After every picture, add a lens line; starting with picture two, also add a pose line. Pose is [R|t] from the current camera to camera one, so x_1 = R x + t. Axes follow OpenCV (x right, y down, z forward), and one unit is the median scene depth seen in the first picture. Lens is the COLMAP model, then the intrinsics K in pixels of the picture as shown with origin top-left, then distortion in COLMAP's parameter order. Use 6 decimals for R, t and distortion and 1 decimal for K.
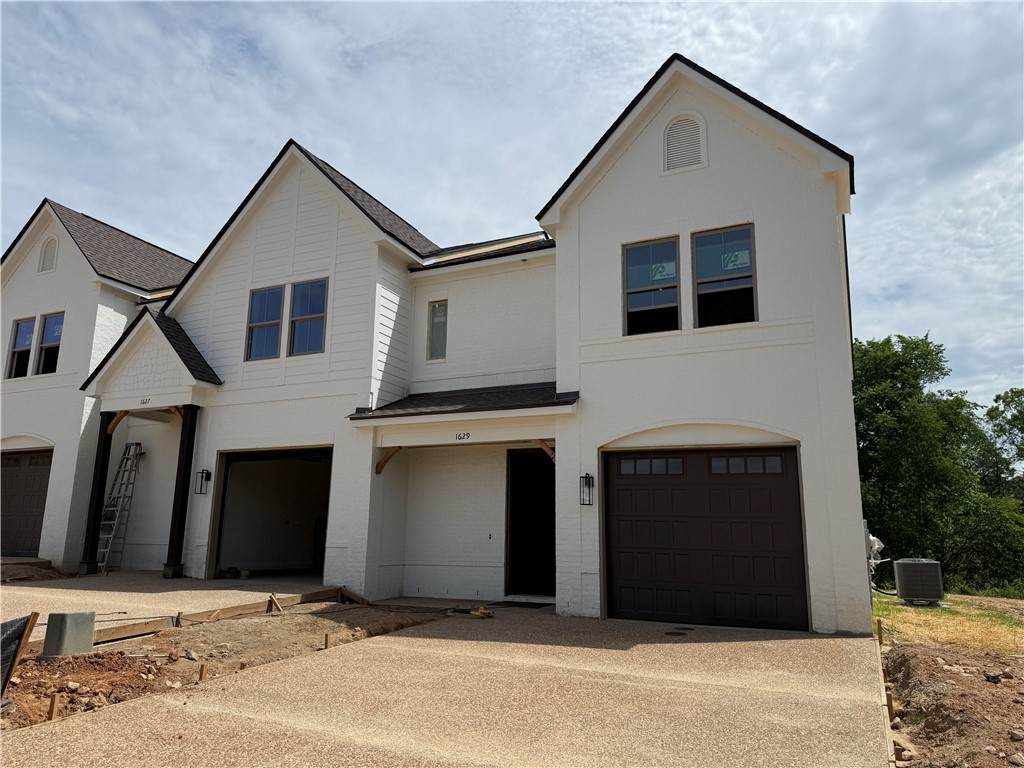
lens RADIAL K [[725.7, 0, 507.3], [0, 725.7, 397.3], [0, 0, 1]] dist [0.036614, -0.078135]
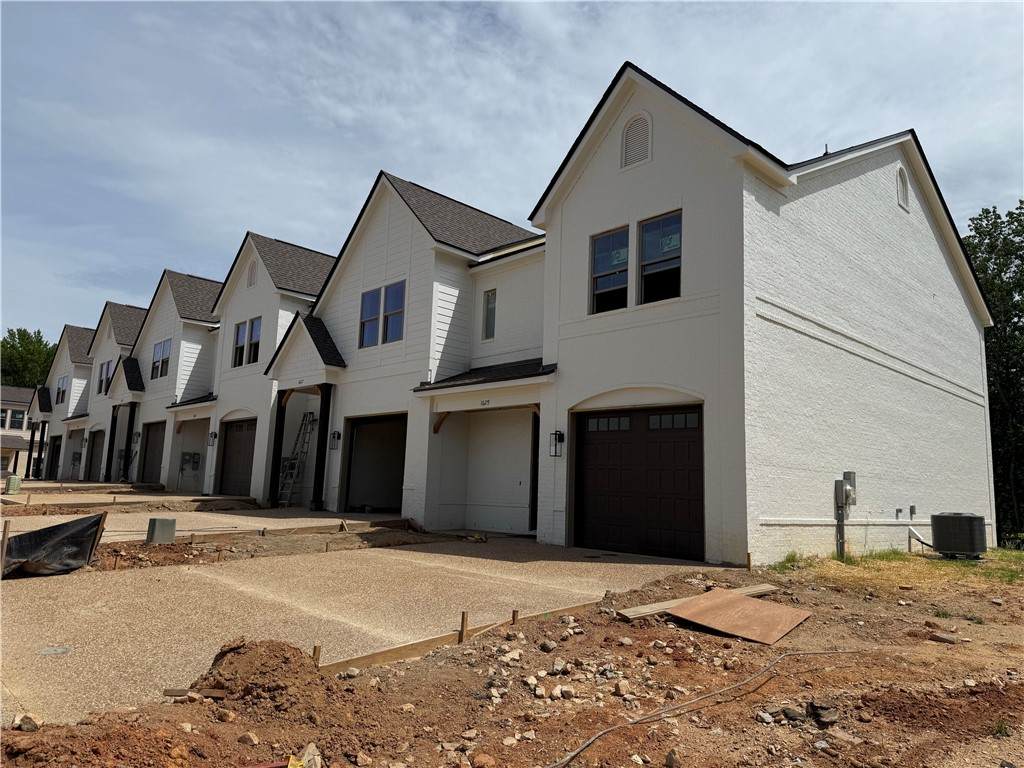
lens RADIAL K [[725.7, 0, 507.3], [0, 725.7, 397.3], [0, 0, 1]] dist [0.036614, -0.078135]
pose [[0.932058, -0.031859, -0.360906, 0.386606], [0.052892, 0.997419, 0.048549, -0.012608], [0.358428, -0.064340, 0.931338, -0.136595]]
